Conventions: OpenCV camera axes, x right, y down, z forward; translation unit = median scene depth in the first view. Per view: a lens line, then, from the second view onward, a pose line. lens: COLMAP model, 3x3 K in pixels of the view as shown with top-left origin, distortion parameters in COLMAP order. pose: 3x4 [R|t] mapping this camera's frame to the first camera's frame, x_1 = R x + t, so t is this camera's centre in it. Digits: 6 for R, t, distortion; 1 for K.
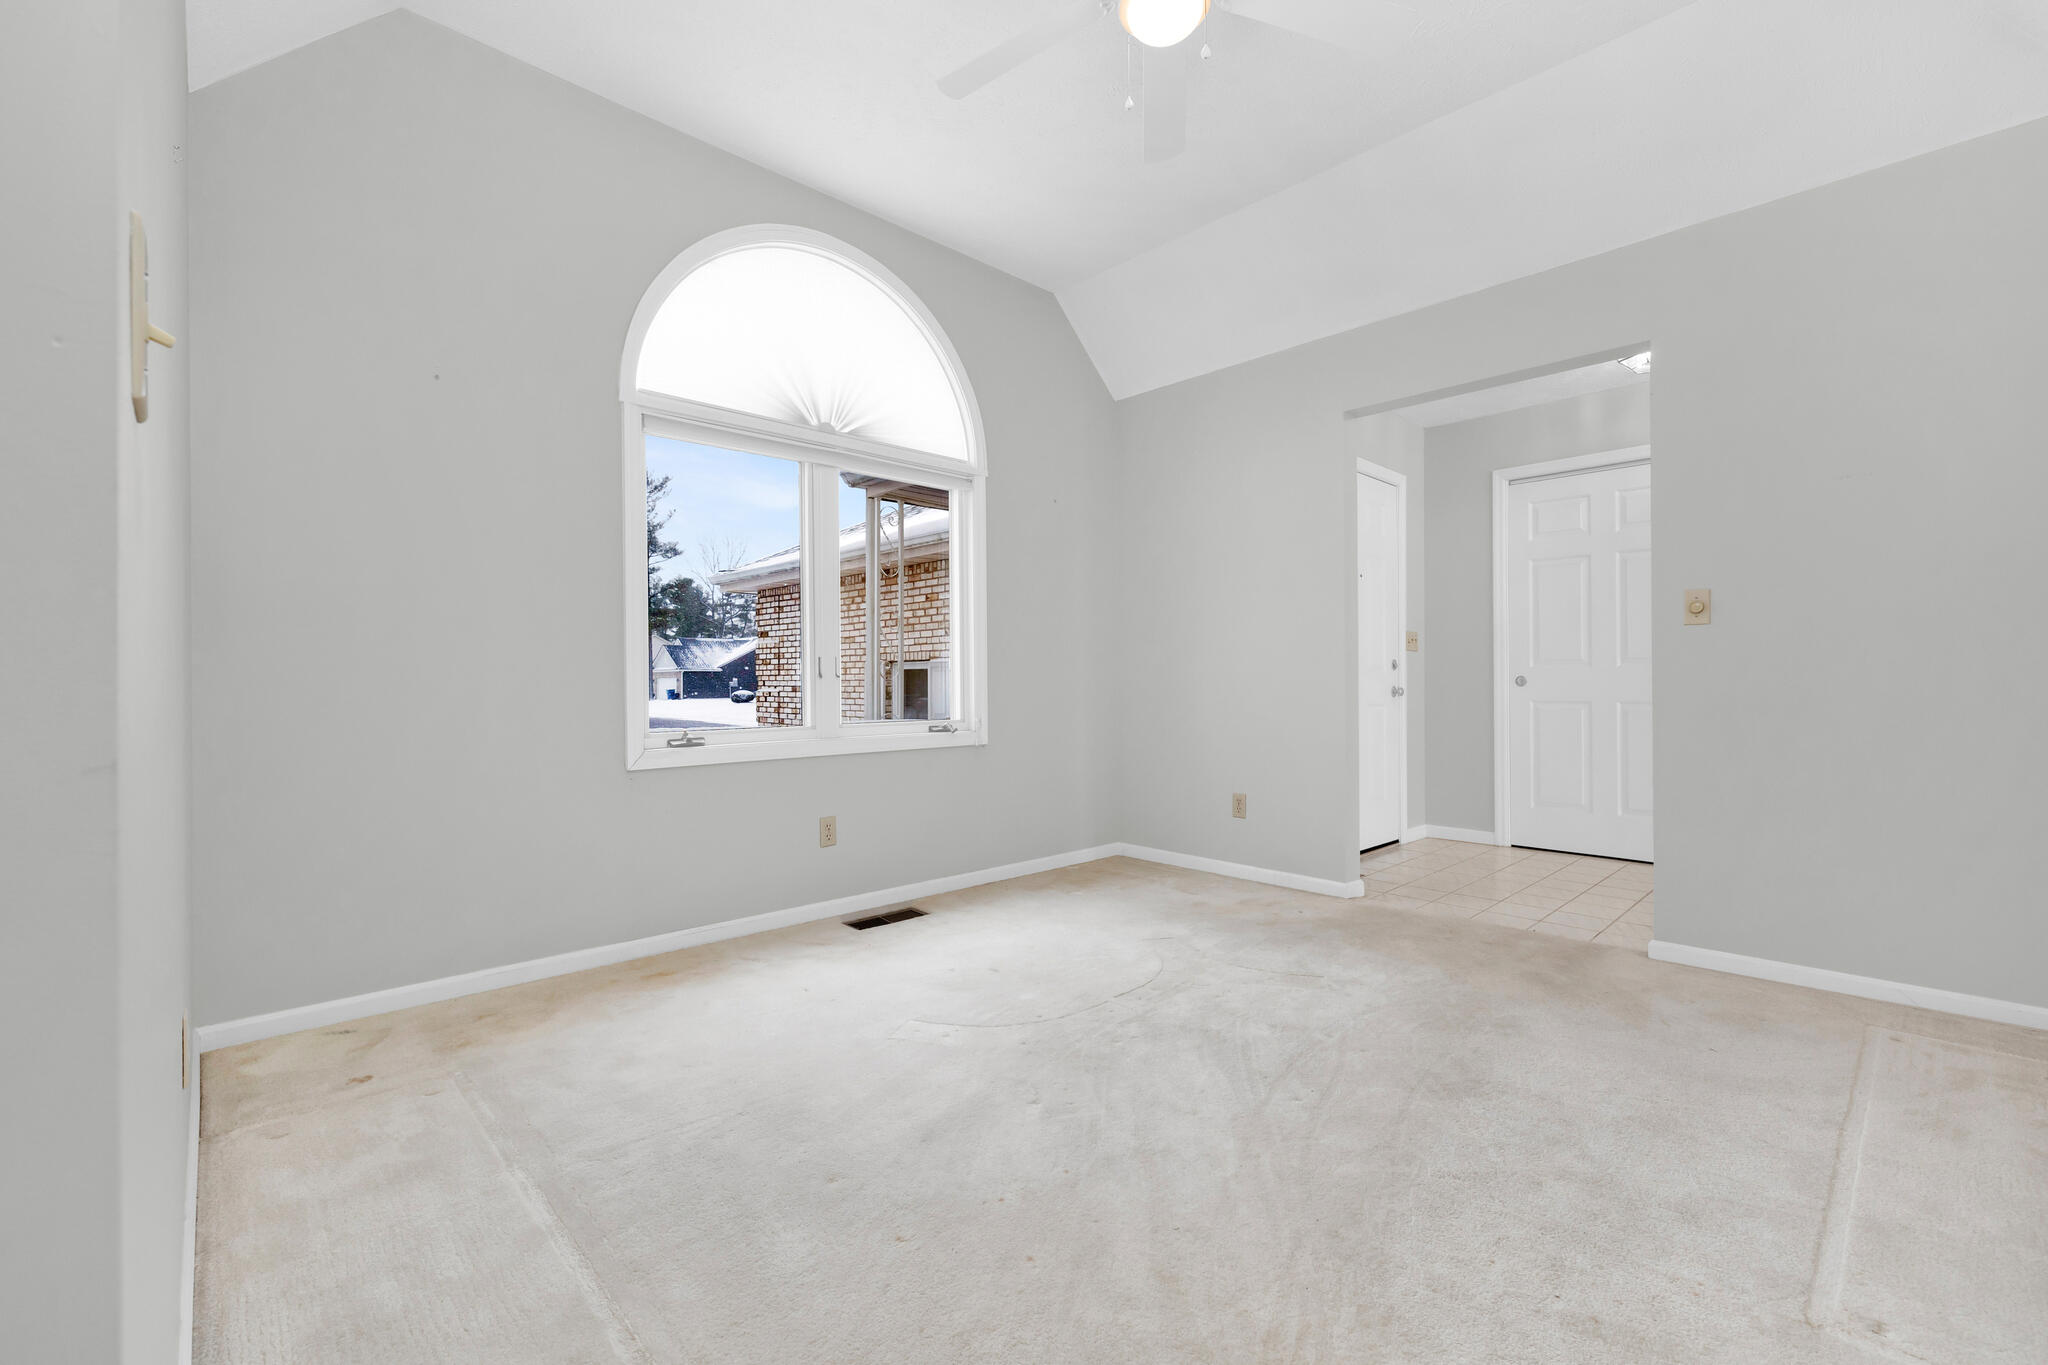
lens RADIAL K [[863.1, 0, 1027.5], [0, 863.1, 691.0], [0, 0, 1]] dist [-0.000591, 0.000248]
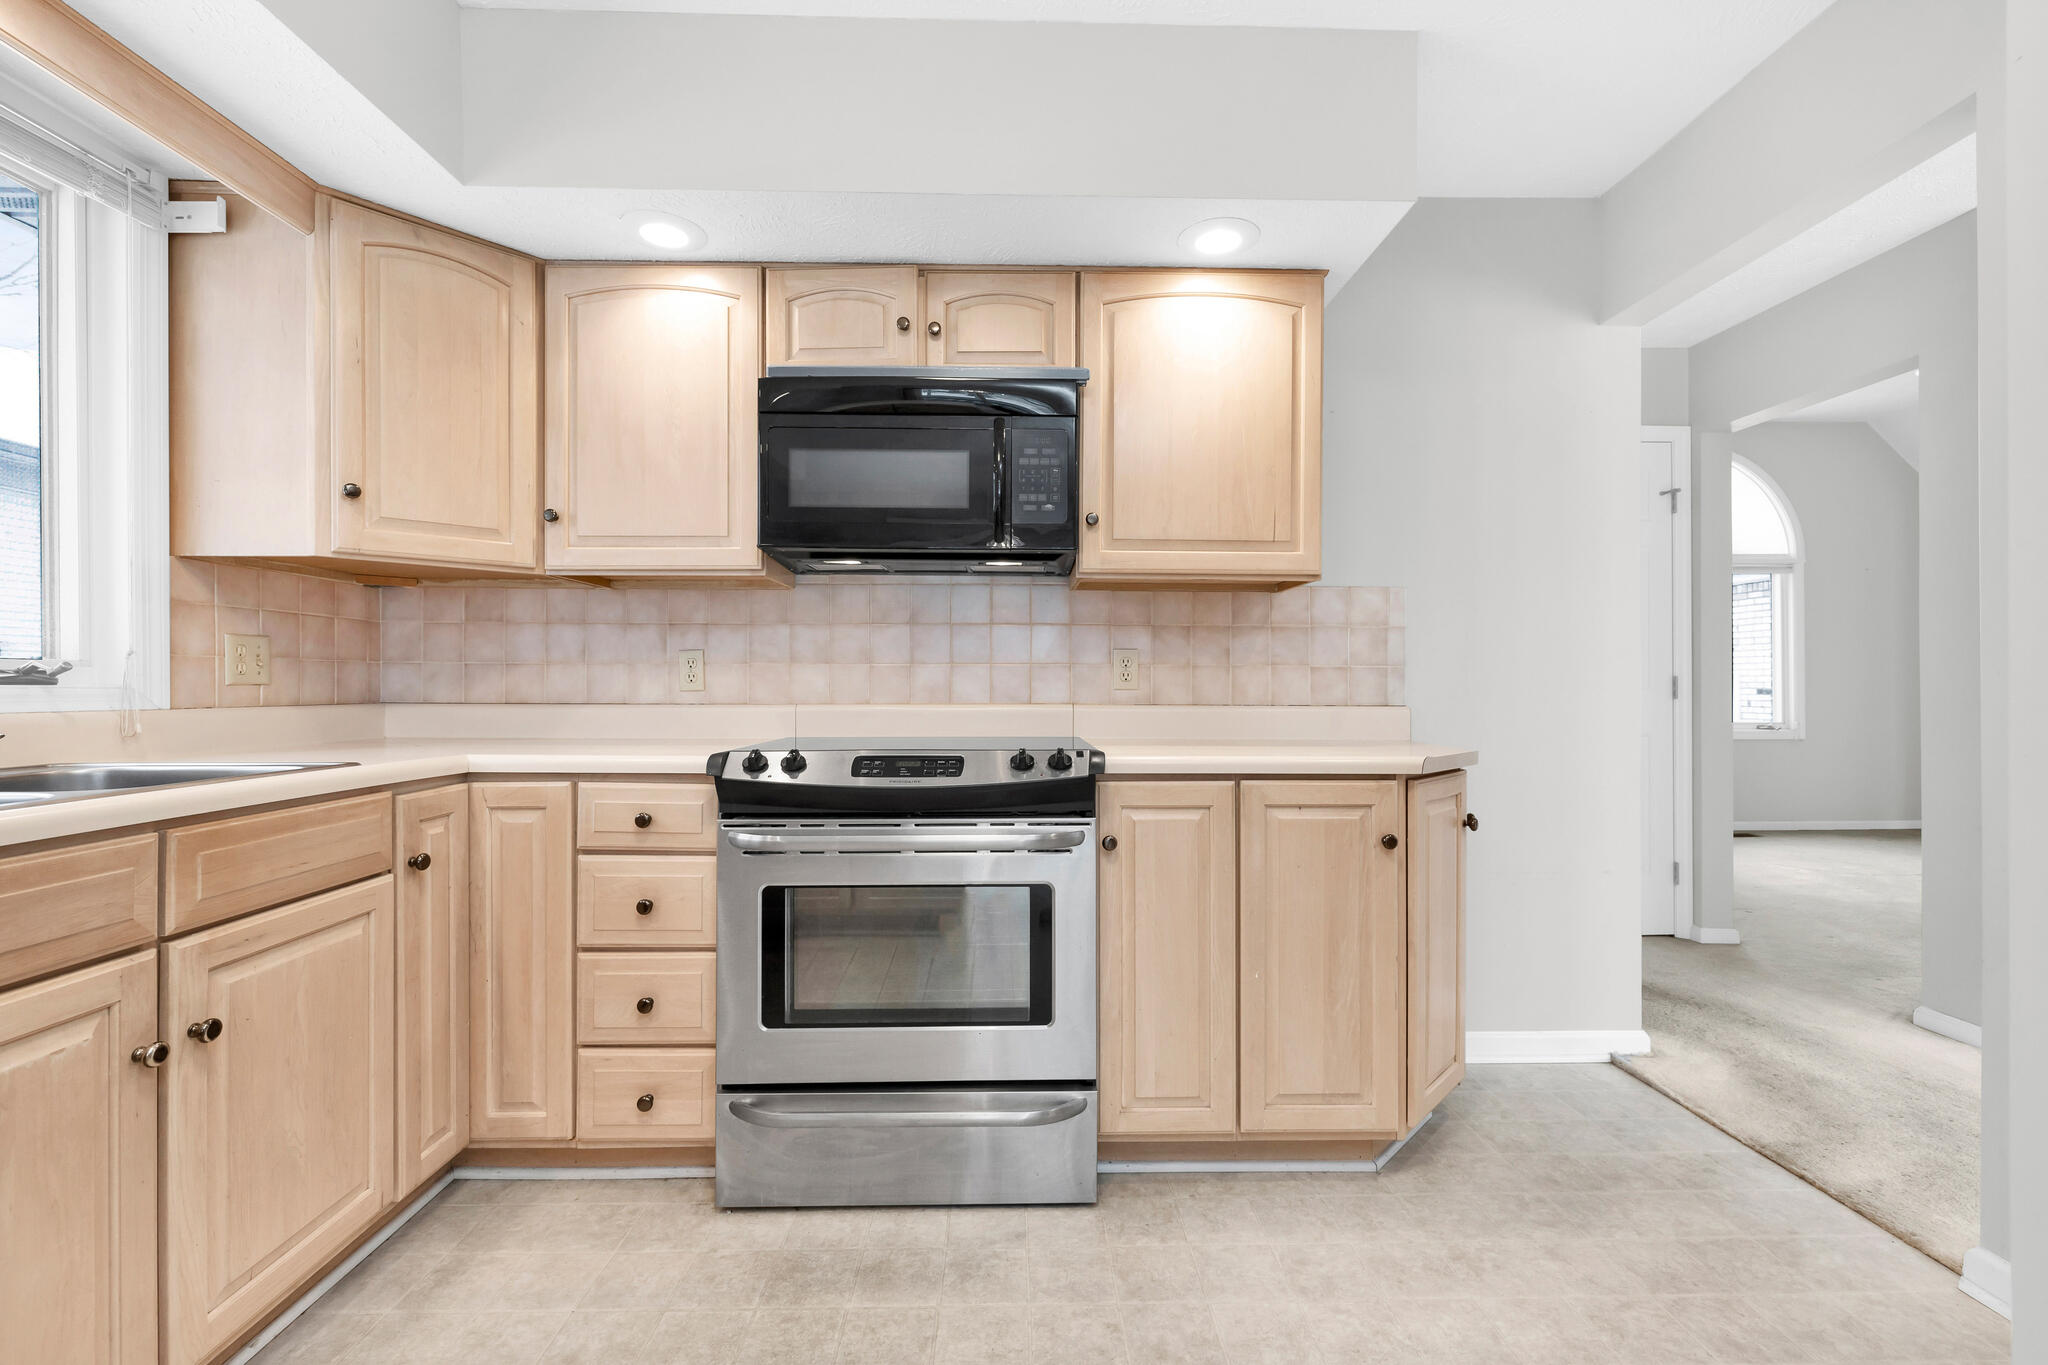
lens RADIAL K [[859.3, 0, 1033.5], [0, 859.3, 677.9], [0, 0, 1]] dist [-0.001041, 0.000540]
pose [[0.740969, 0.003008, -0.671532, -0.047702], [-0.009246, 0.999941, -0.005723, -0.030975], [0.671475, 0.010449, 0.740953, -1.294862]]
